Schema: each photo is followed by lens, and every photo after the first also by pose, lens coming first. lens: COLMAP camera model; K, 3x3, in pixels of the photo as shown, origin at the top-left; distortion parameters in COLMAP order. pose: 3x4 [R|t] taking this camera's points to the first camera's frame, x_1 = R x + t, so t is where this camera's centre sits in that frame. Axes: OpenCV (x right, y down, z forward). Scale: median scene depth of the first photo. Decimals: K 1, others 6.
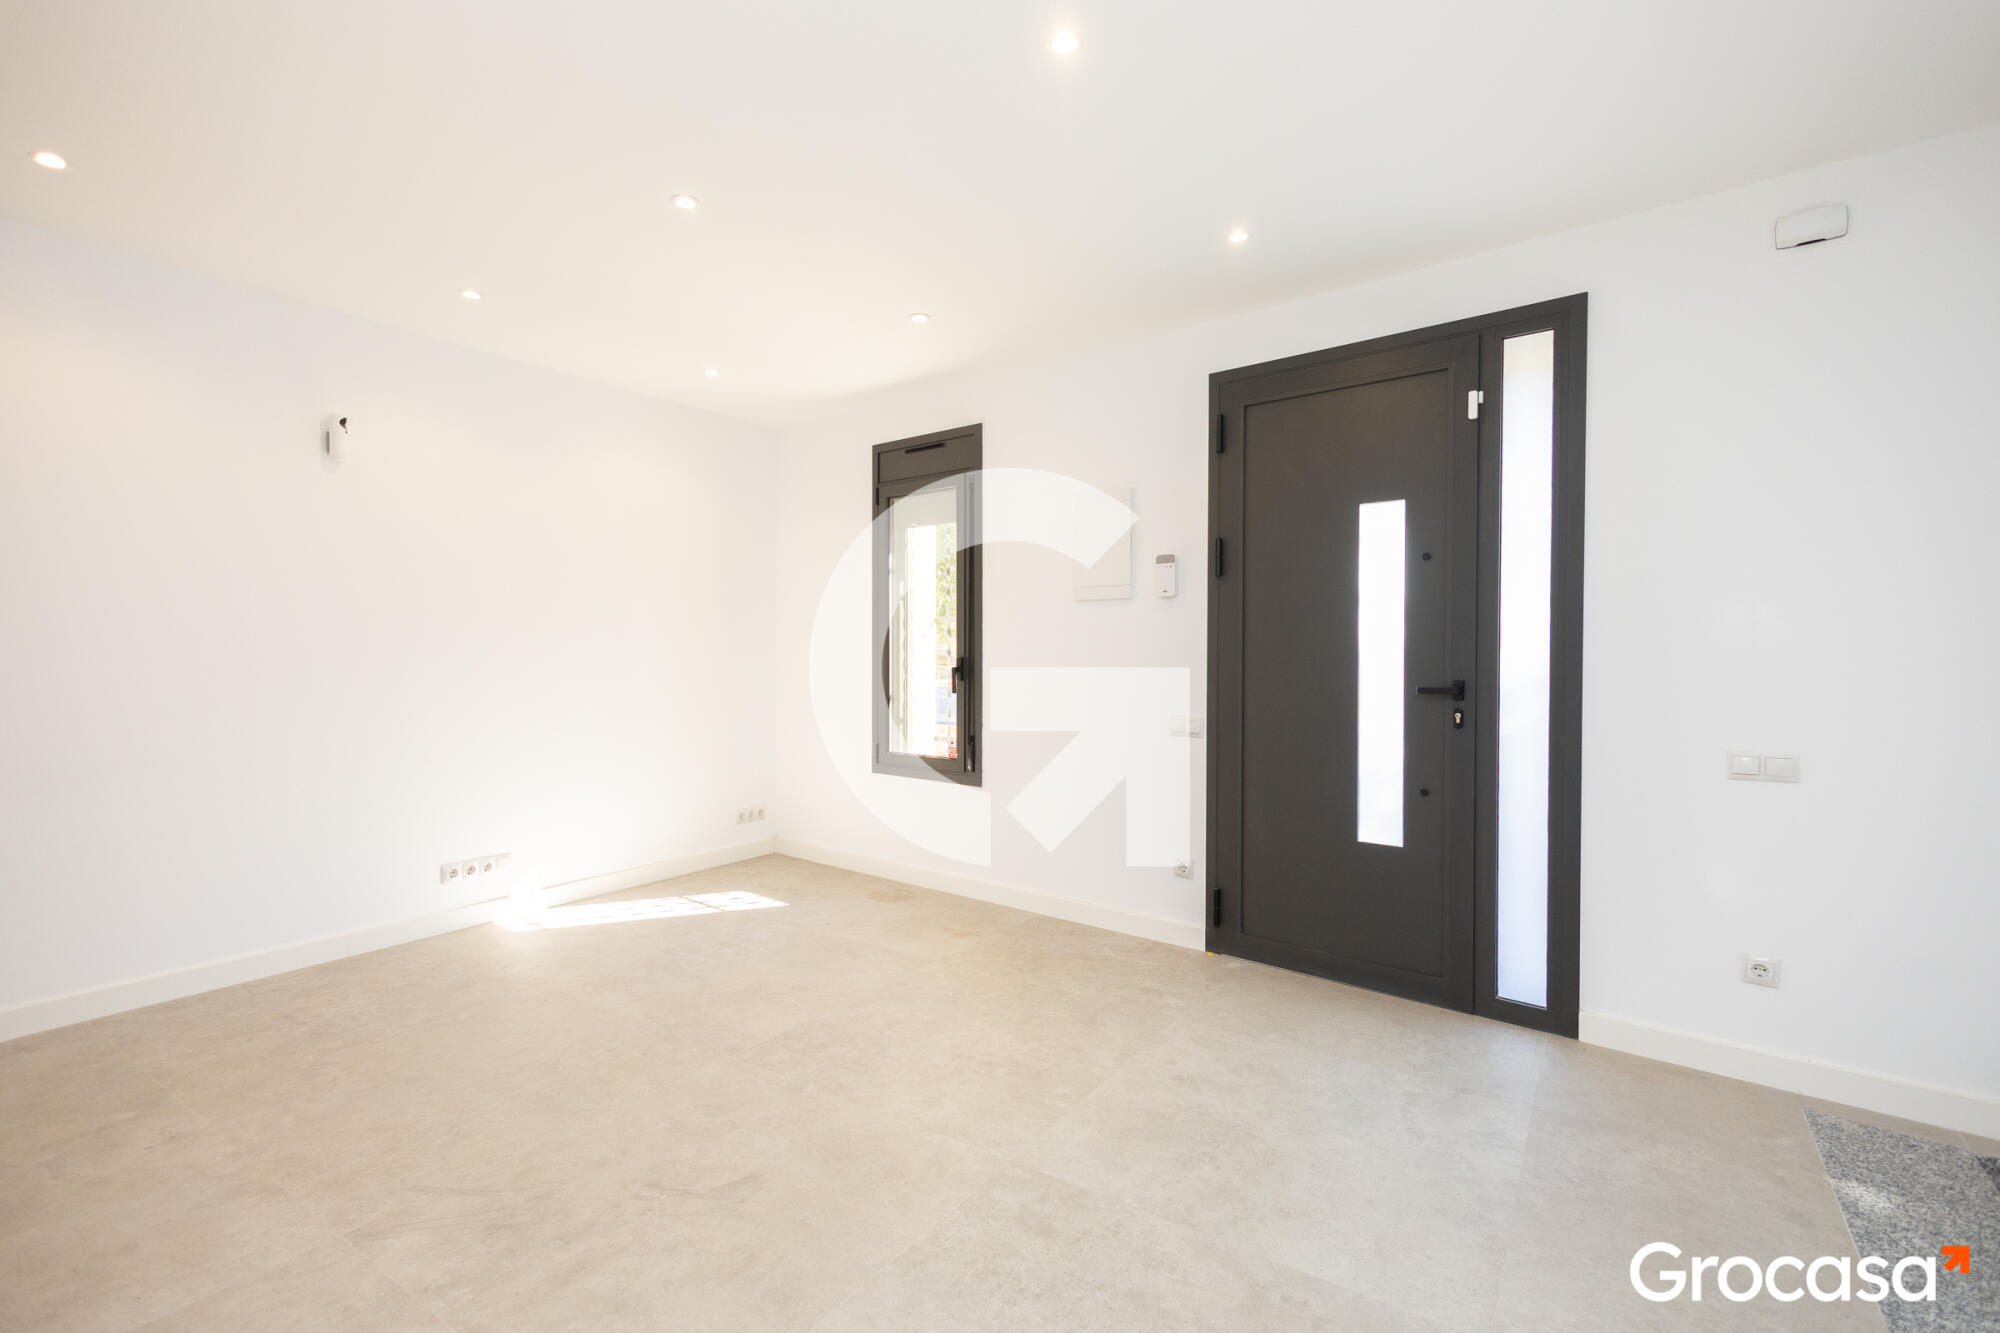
lens RADIAL K [[912.6, 0, 1004.0], [0, 912.6, 660.5], [0, 0, 1]] dist [0.002724, 0.000341]
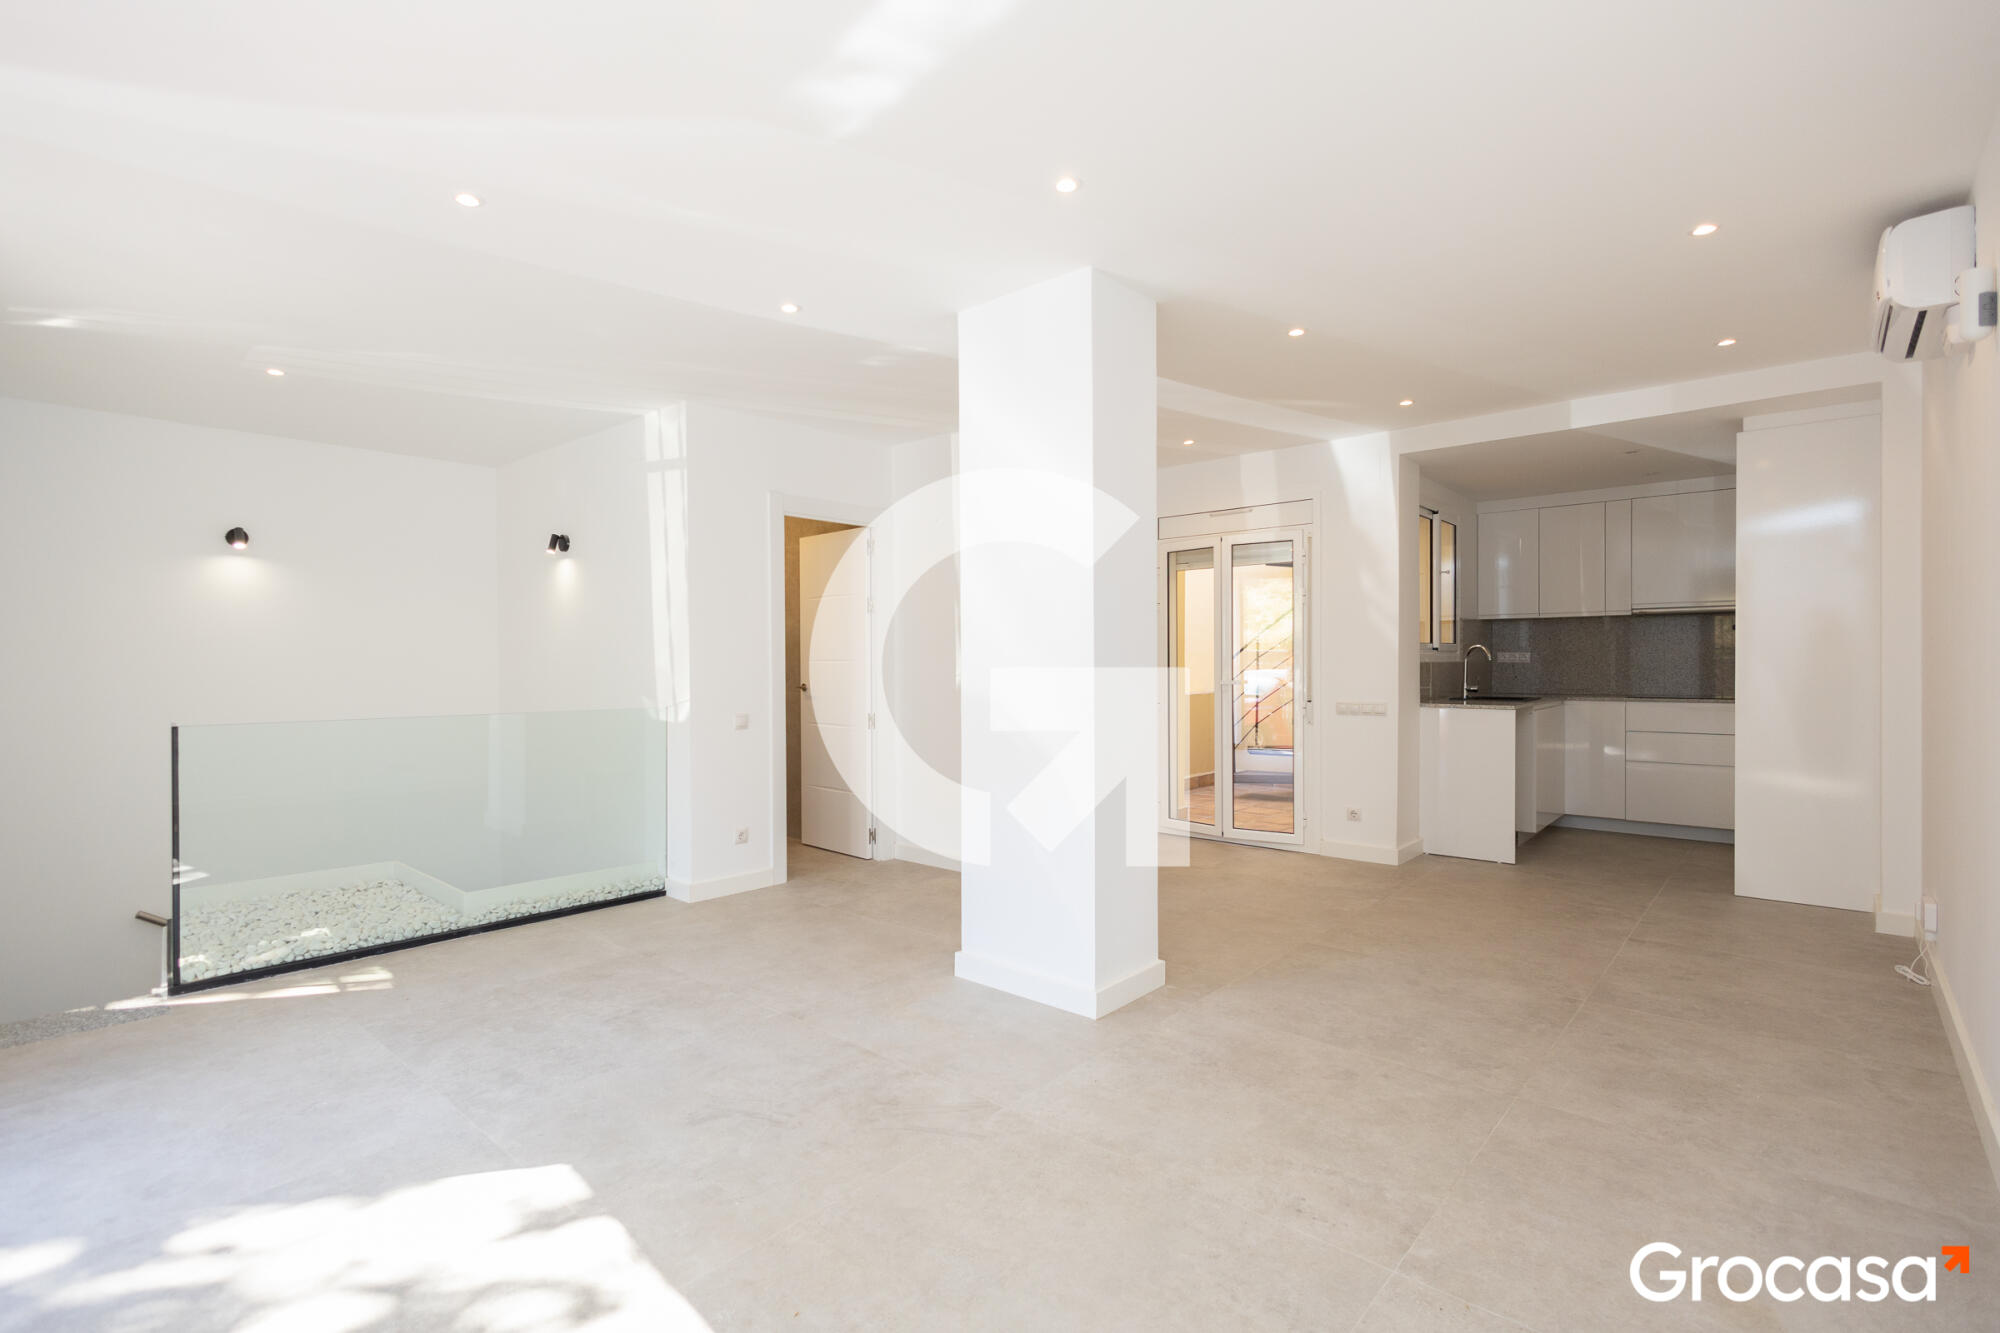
lens RADIAL K [[935.6, 0, 979.8], [0, 935.6, 653.2], [0, 0, 1]] dist [0.002182, -0.000268]
pose [[-0.990973, 0.003447, 0.134019, -0.536044], [0.004362, 0.999969, 0.006532, -0.020115], [-0.133993, 0.007057, -0.990957, 1.432924]]
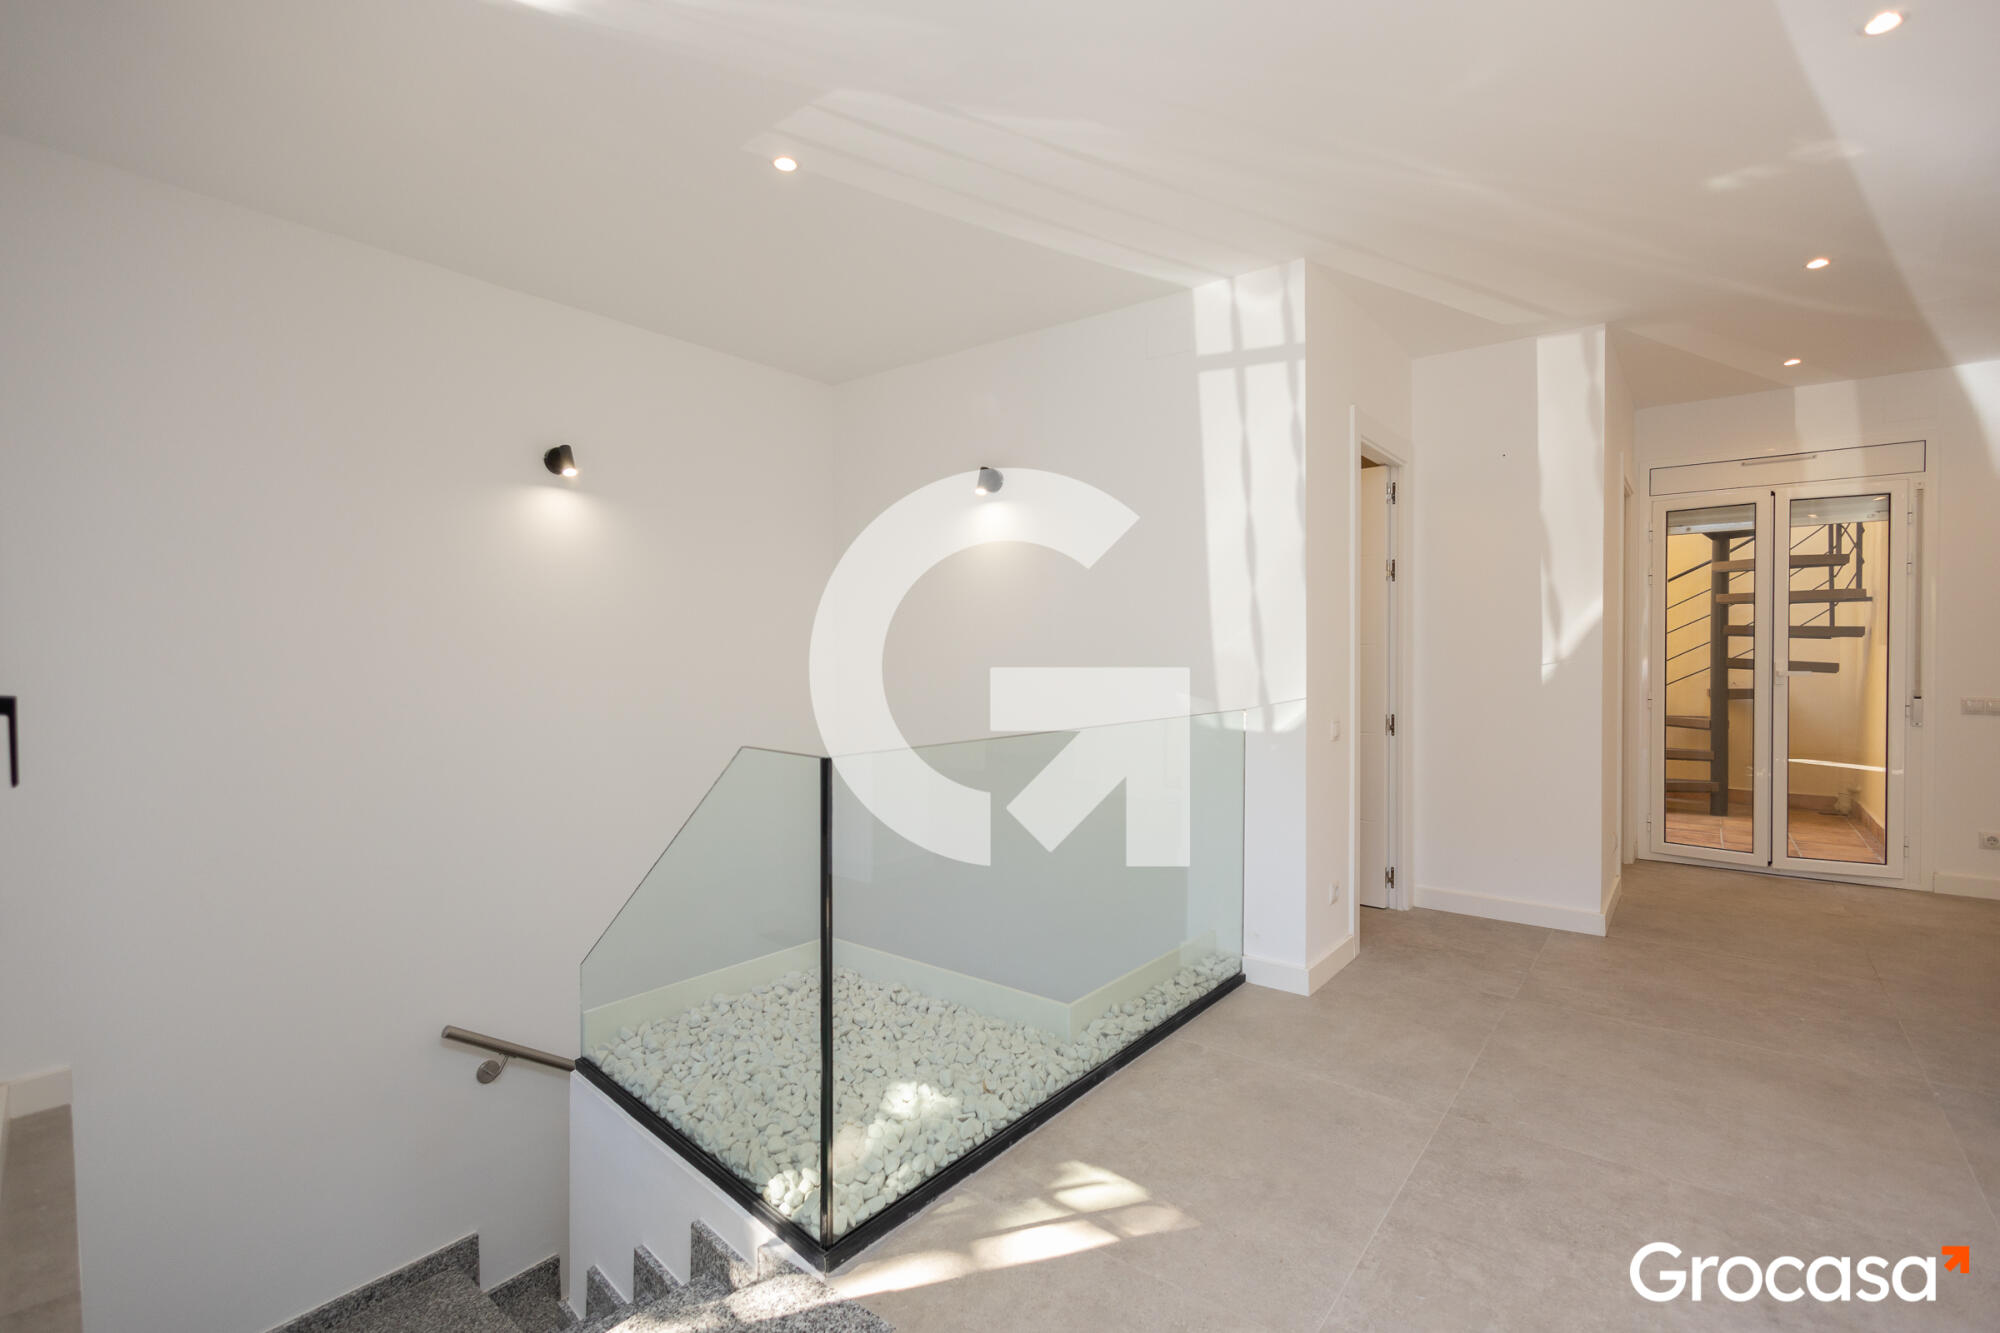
lens RADIAL K [[912.6, 0, 1004.0], [0, 912.6, 660.5], [0, 0, 1]] dist [0.002724, 0.000341]
pose [[-0.997999, 0.001998, 0.063199, 0.409077], [0.003319, 0.999778, 0.020799, -0.002088], [-0.063143, 0.020967, -0.997784, 1.019384]]
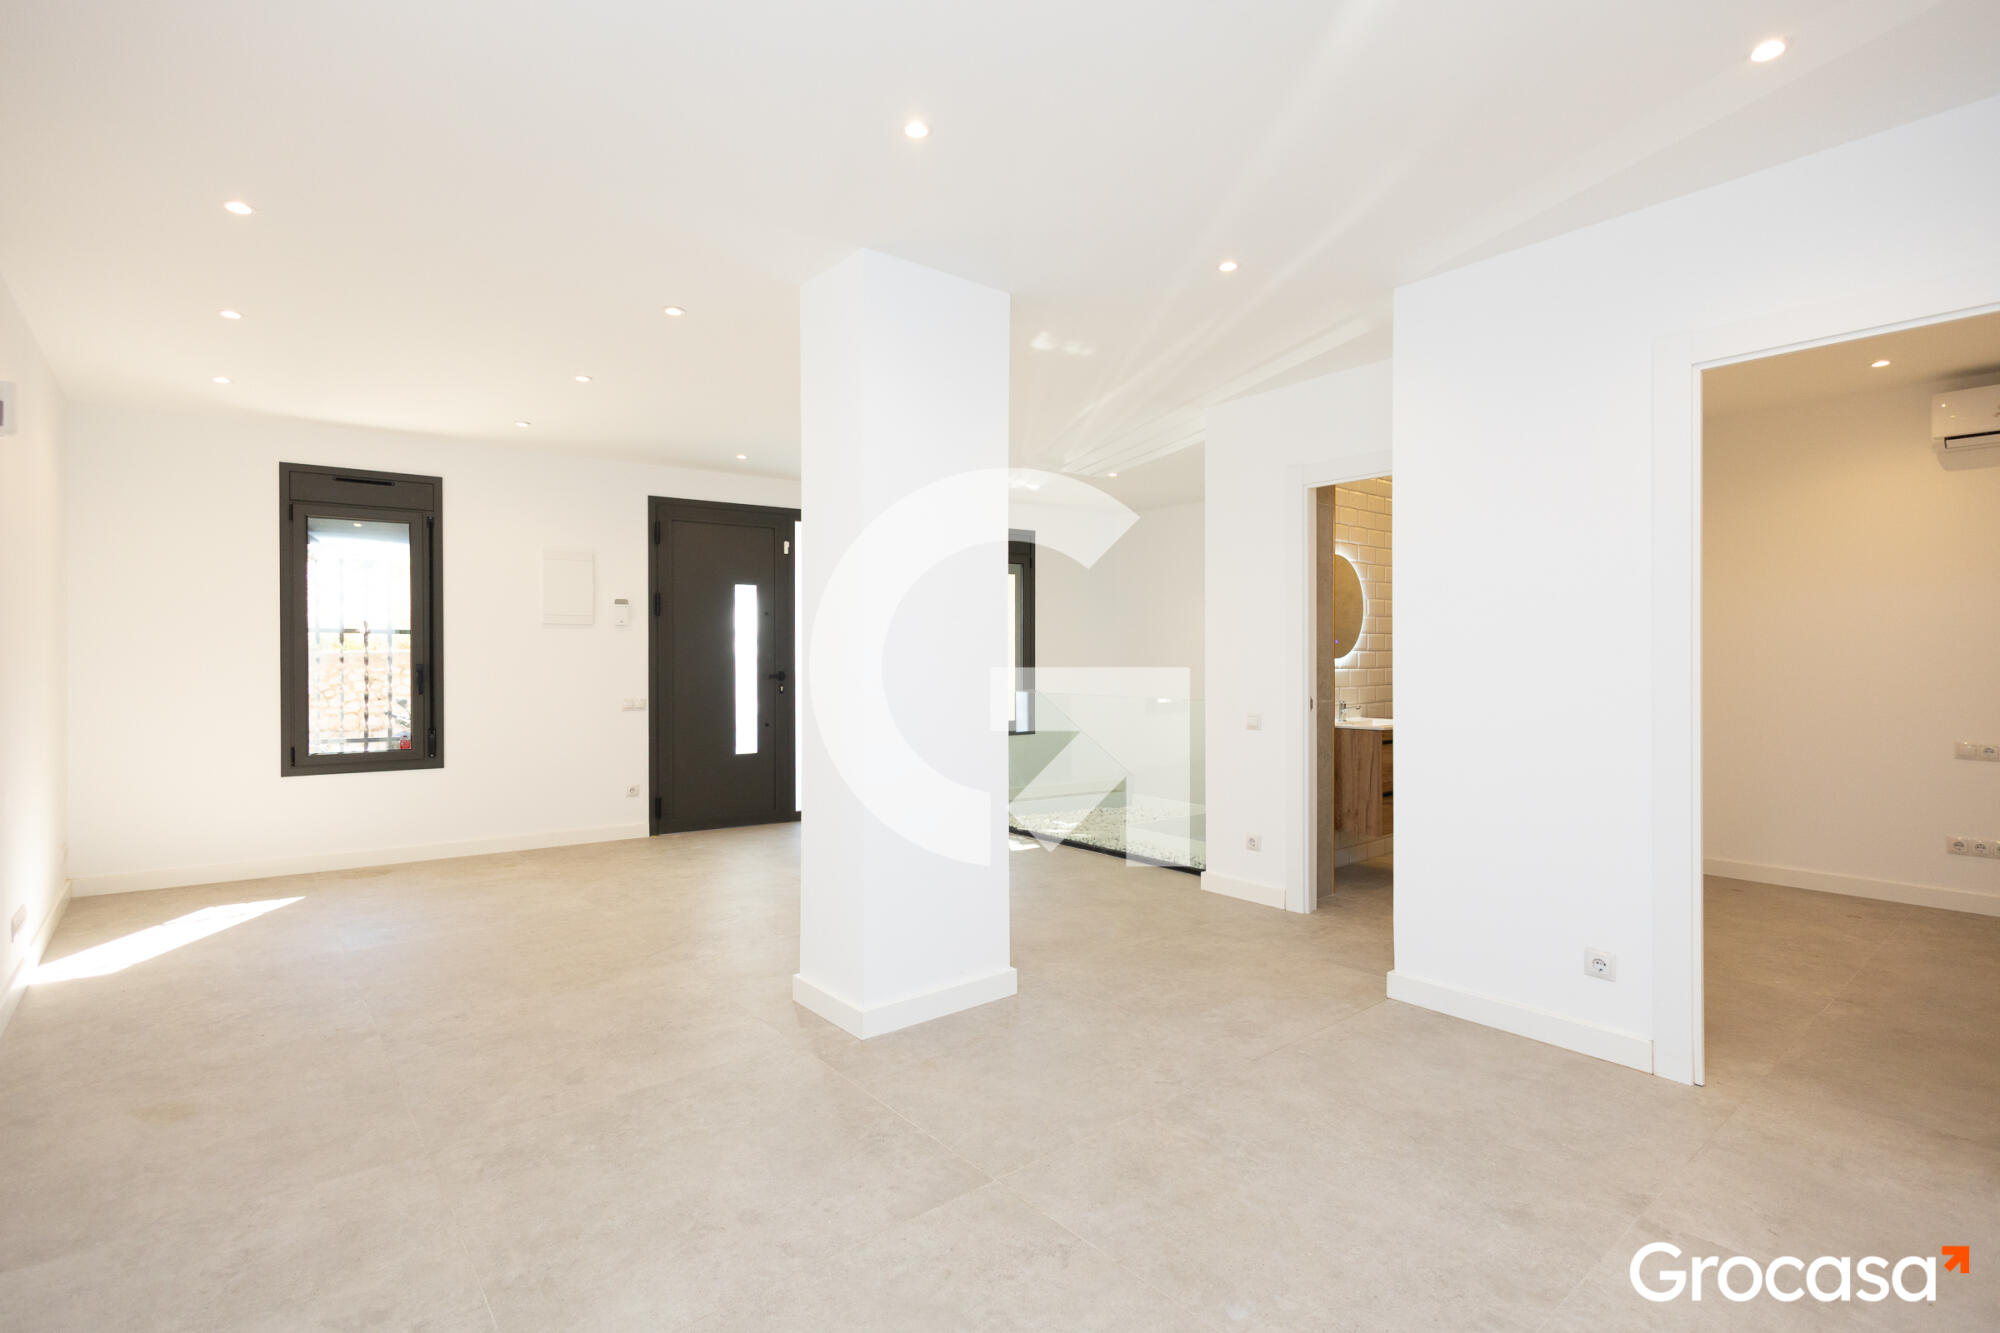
lens RADIAL K [[940.0, 0, 995.9], [0, 940.0, 653.0], [0, 0, 1]] dist [-0.018856, 0.000239]
pose [[0.278125, 0.003252, 0.960539, -1.490213], [0.014039, 0.999874, -0.007450, 0.001528], [-0.960442, 0.015557, 0.278044, -0.119496]]
